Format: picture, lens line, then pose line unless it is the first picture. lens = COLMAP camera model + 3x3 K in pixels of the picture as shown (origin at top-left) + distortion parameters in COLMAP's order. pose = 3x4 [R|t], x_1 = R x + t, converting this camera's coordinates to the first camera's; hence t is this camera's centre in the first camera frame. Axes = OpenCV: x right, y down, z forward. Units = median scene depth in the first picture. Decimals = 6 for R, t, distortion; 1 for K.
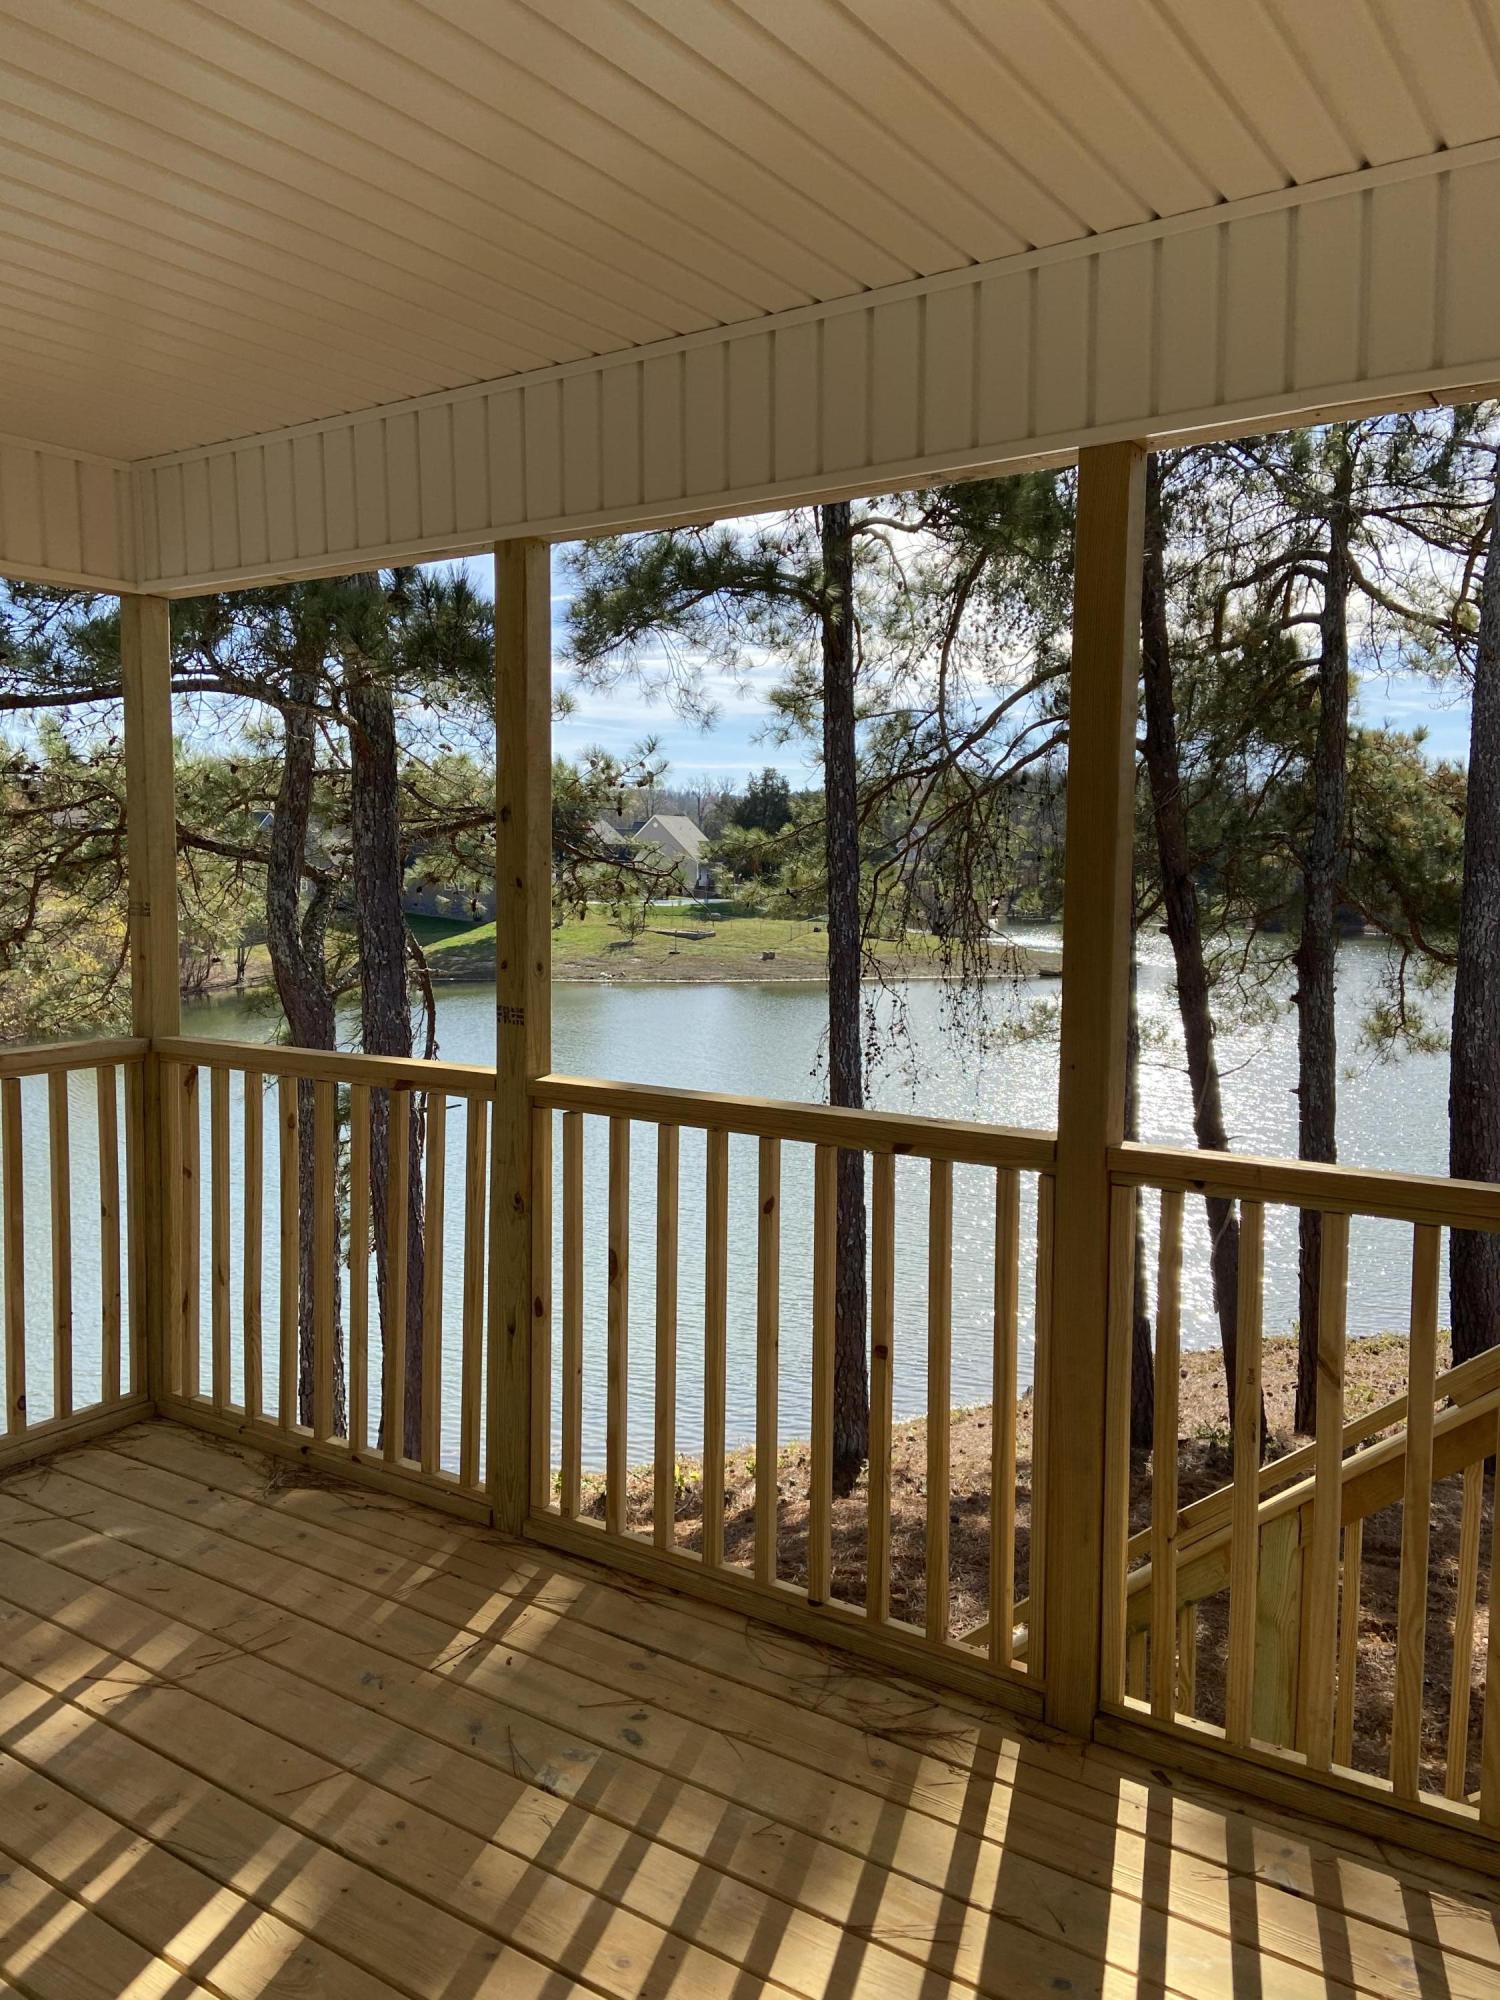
lens RADIAL K [[1508.4, 0, 756.8], [0, 1508.4, 1073.4], [0, 0, 1]] dist [0.088418, -0.120251]
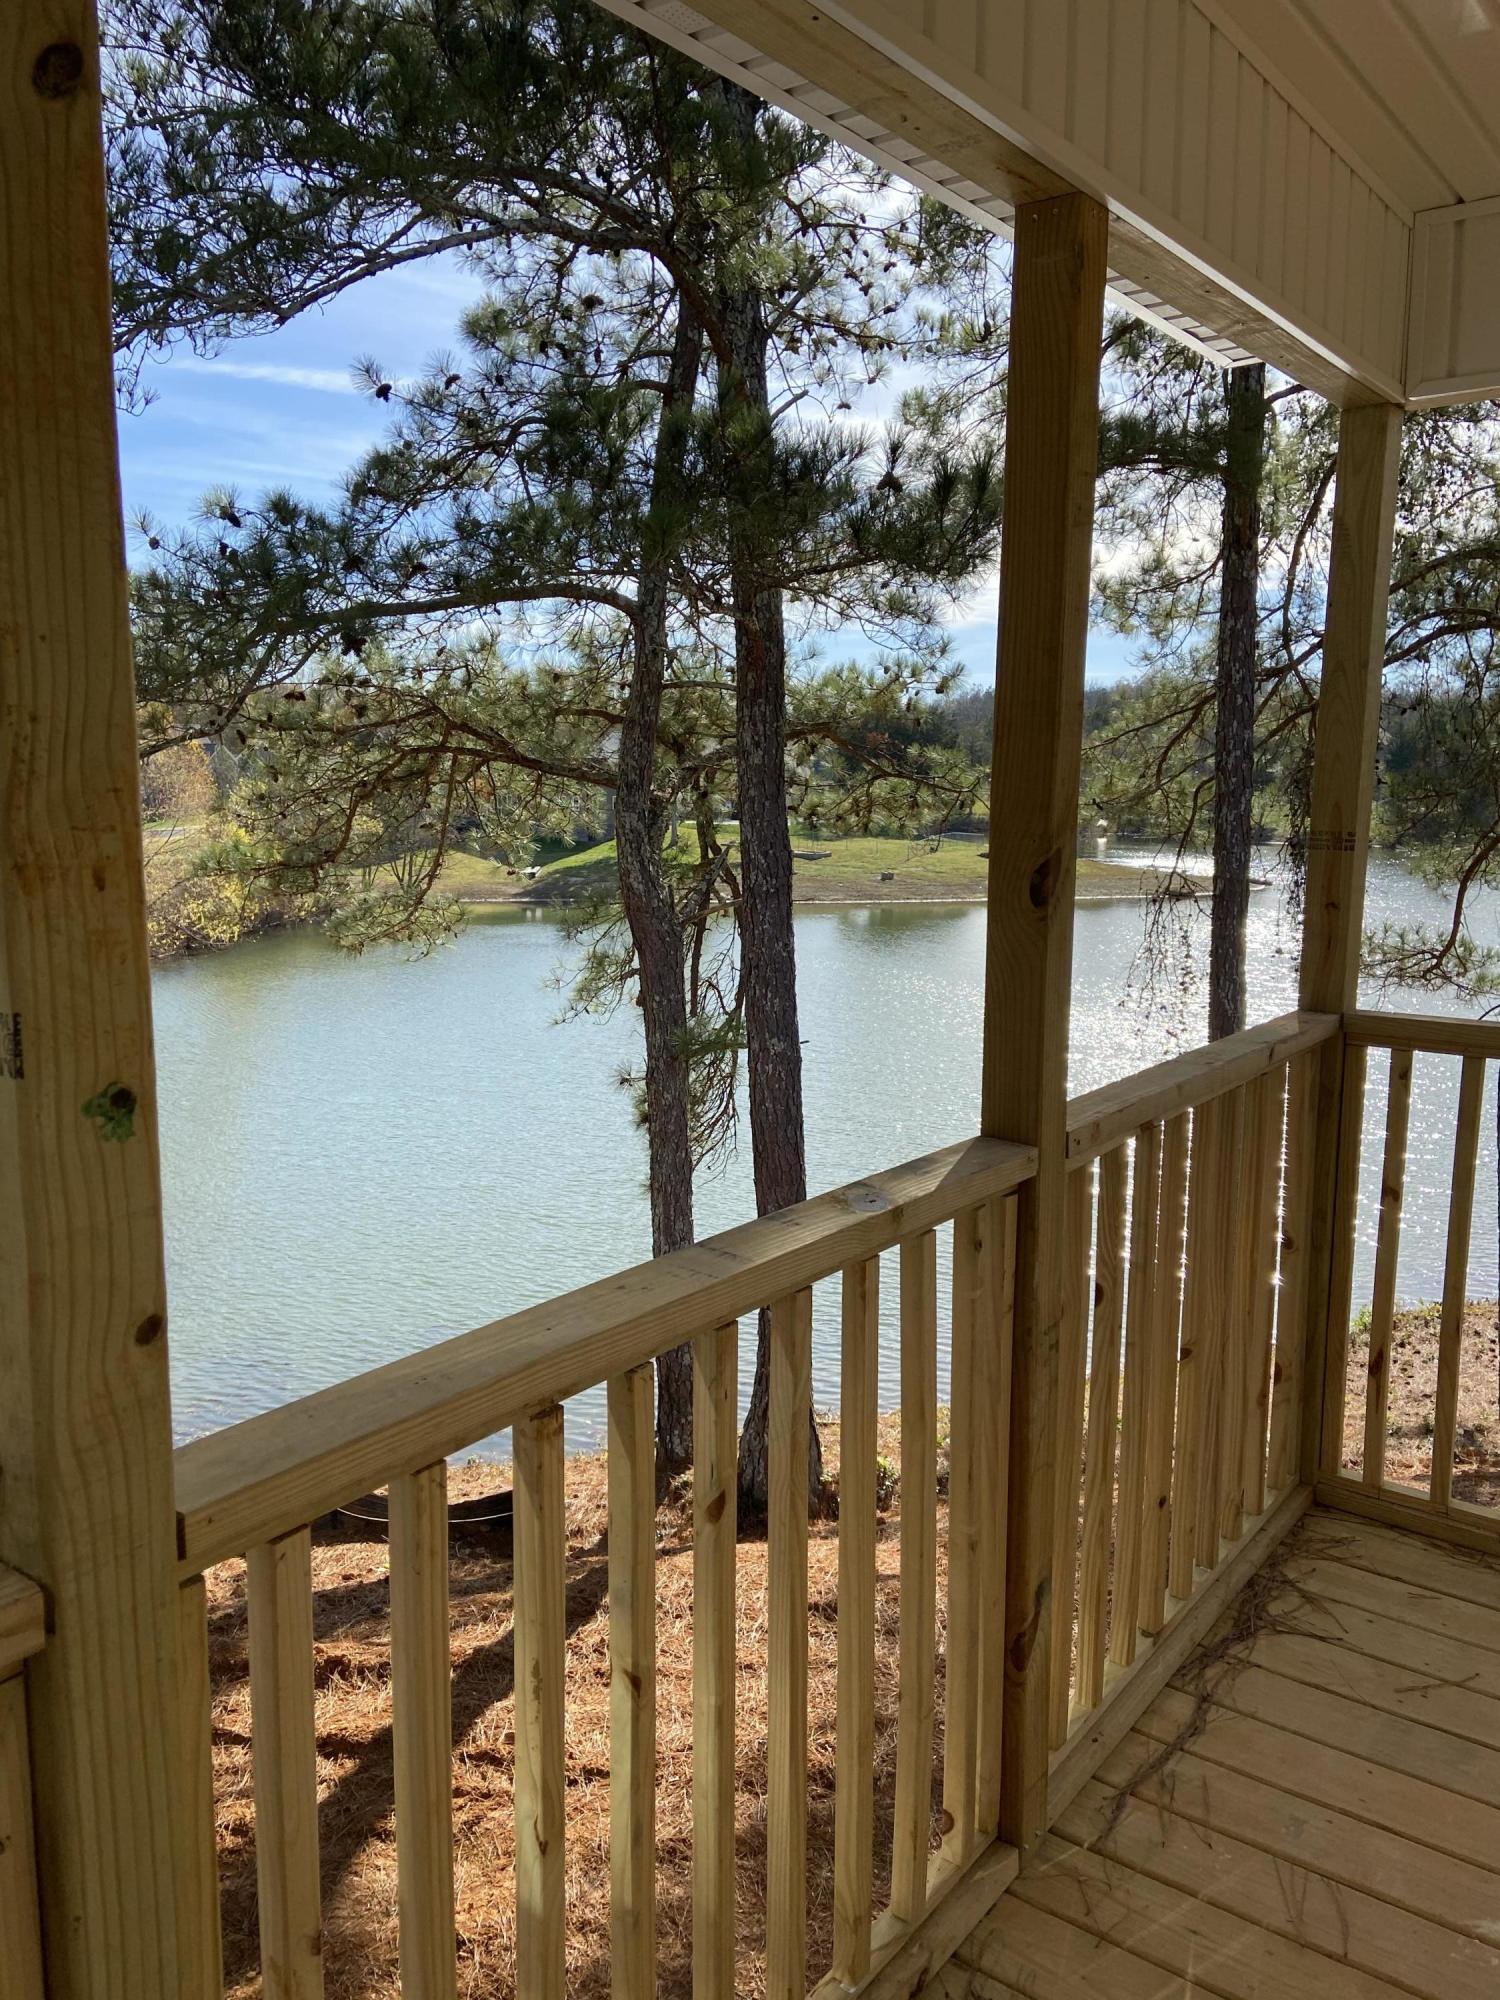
lens RADIAL K [[1505.2, 0, 750.2], [0, 1505.2, 1062.4], [0, 0, 1]] dist [0.103893, 0.000307]
pose [[0.998310, 0.009562, -0.057326, -0.151158], [-0.006941, 0.998929, 0.045746, -0.007347], [0.057702, -0.045271, 0.997307, 0.052264]]
